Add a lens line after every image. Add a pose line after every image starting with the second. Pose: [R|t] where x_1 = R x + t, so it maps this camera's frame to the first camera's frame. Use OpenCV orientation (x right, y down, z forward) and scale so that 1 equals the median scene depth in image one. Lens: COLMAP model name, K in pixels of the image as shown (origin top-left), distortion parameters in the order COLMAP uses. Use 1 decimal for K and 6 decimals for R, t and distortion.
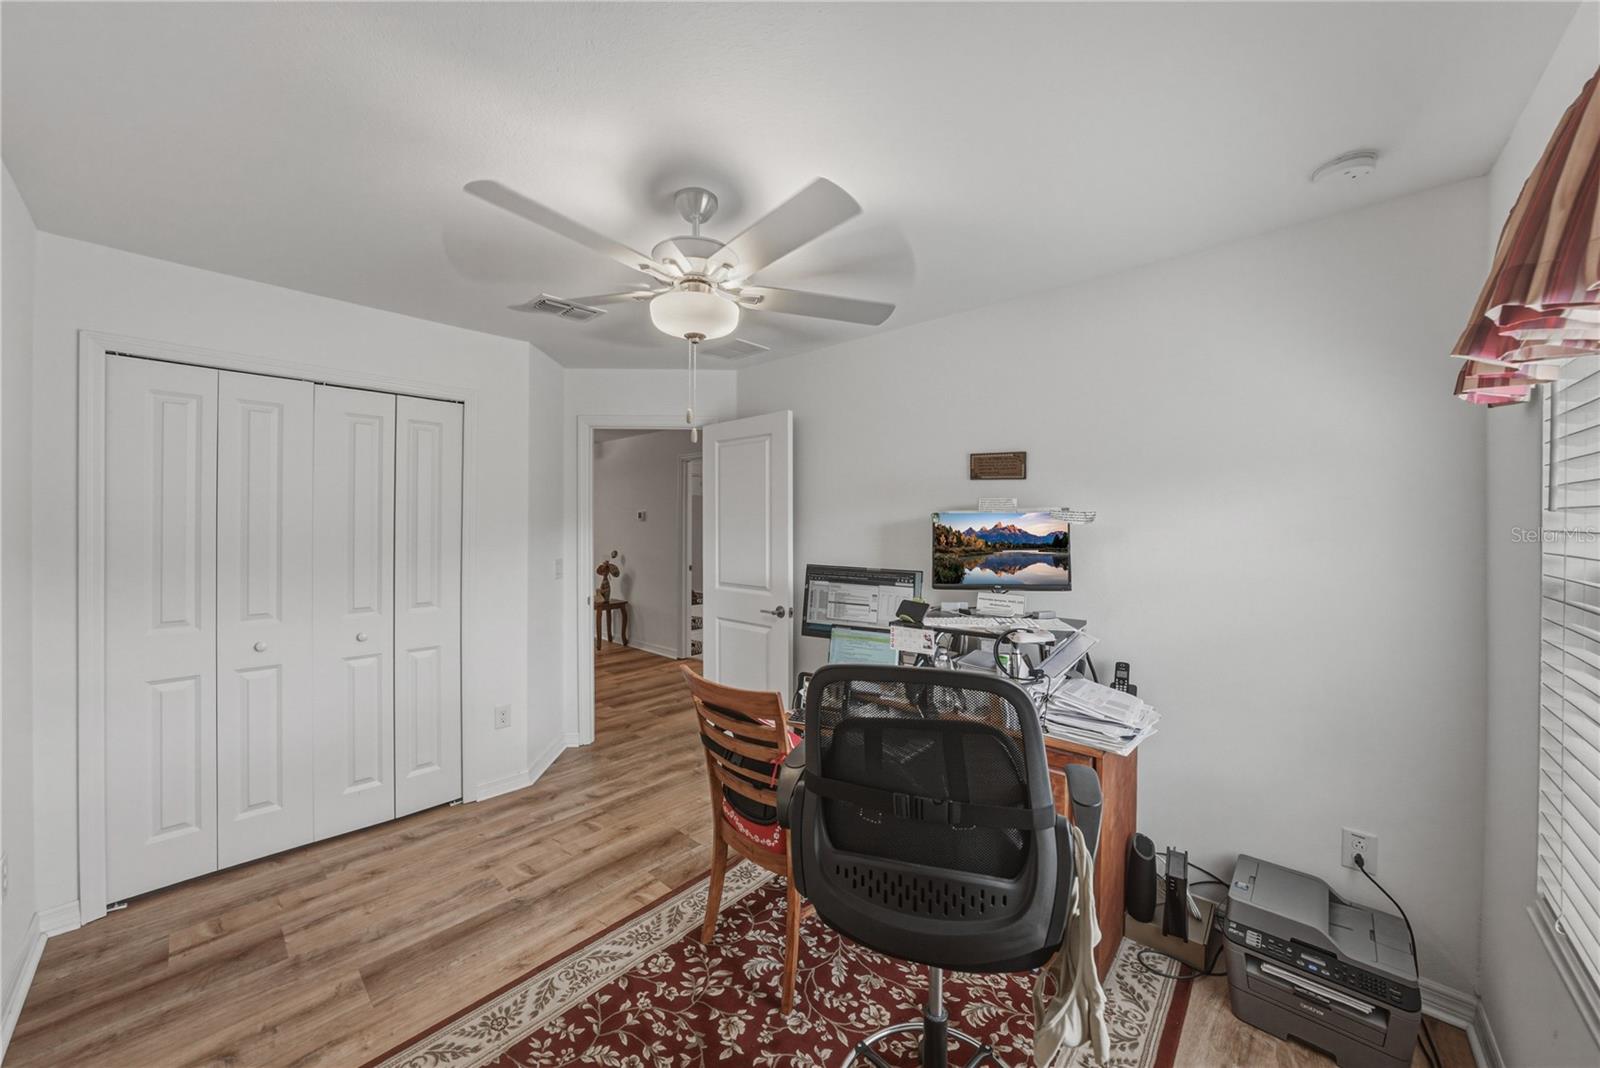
lens RADIAL K [[572.7, 0, 805.0], [0, 572.7, 517.3], [0, 0, 1]] dist [-0.018159, 0.000277]
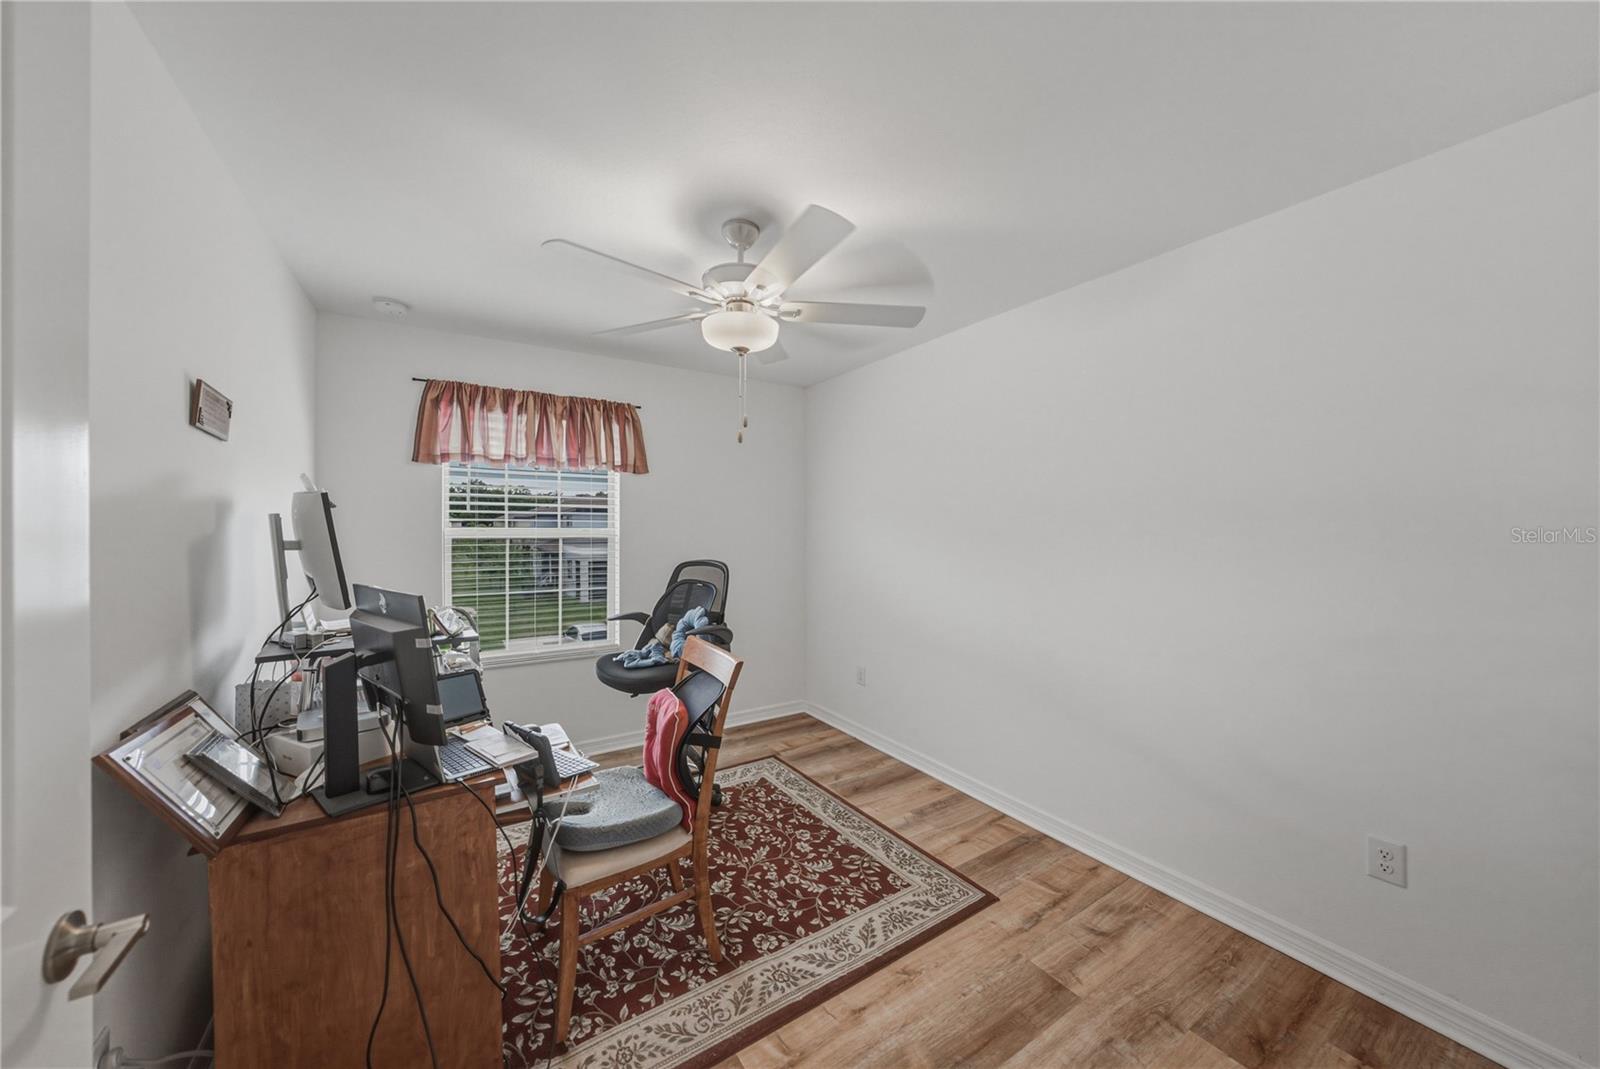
lens RADIAL K [[572.7, 0, 805.0], [0, 572.7, 517.8], [0, 0, 1]] dist [-0.018159, 0.000277]
pose [[-0.966118, 0.000611, 0.258101, -0.608193], [-0.006144, 0.999659, -0.025362, 0.047795], [-0.258029, -0.026088, -0.965785, 2.060209]]
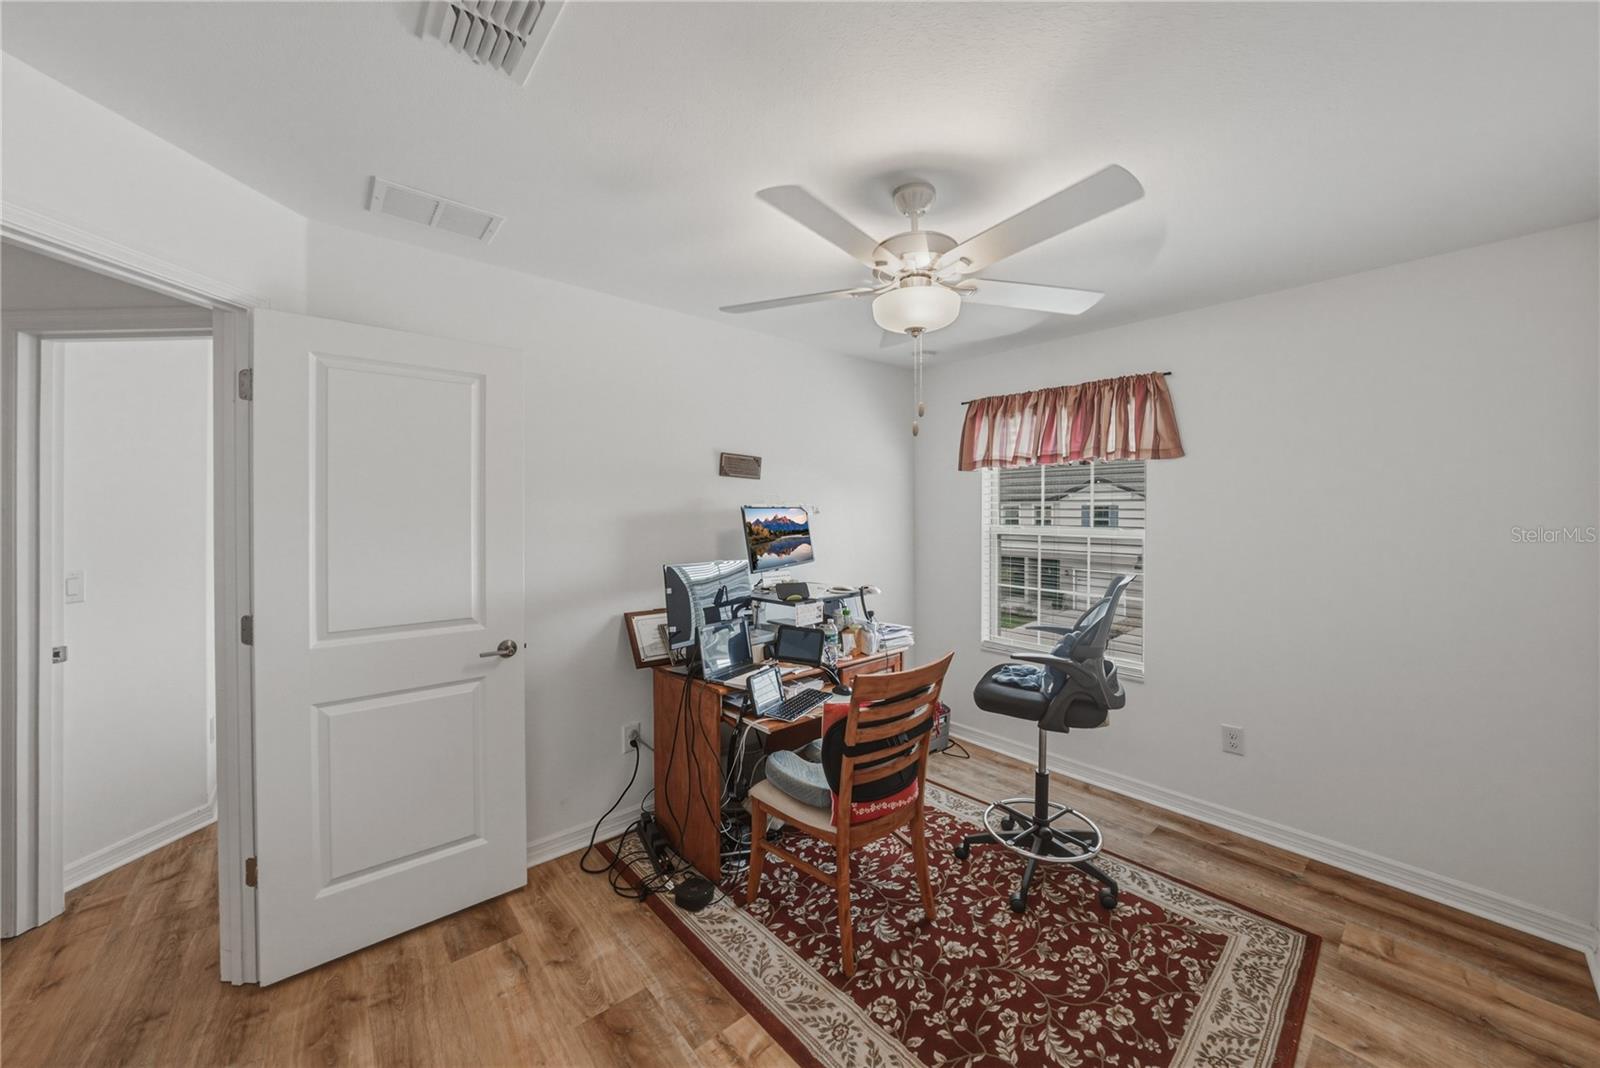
lens RADIAL K [[578.0, 0, 796.6], [0, 578.0, 510.4], [0, 0, 1]] dist [-0.027095, 0.006158]
pose [[0.126509, 0.000788, 0.991965, -1.208085], [-0.014554, 0.999894, 0.001062, -0.002576], [-0.991859, -0.014571, 0.126507, 1.070498]]
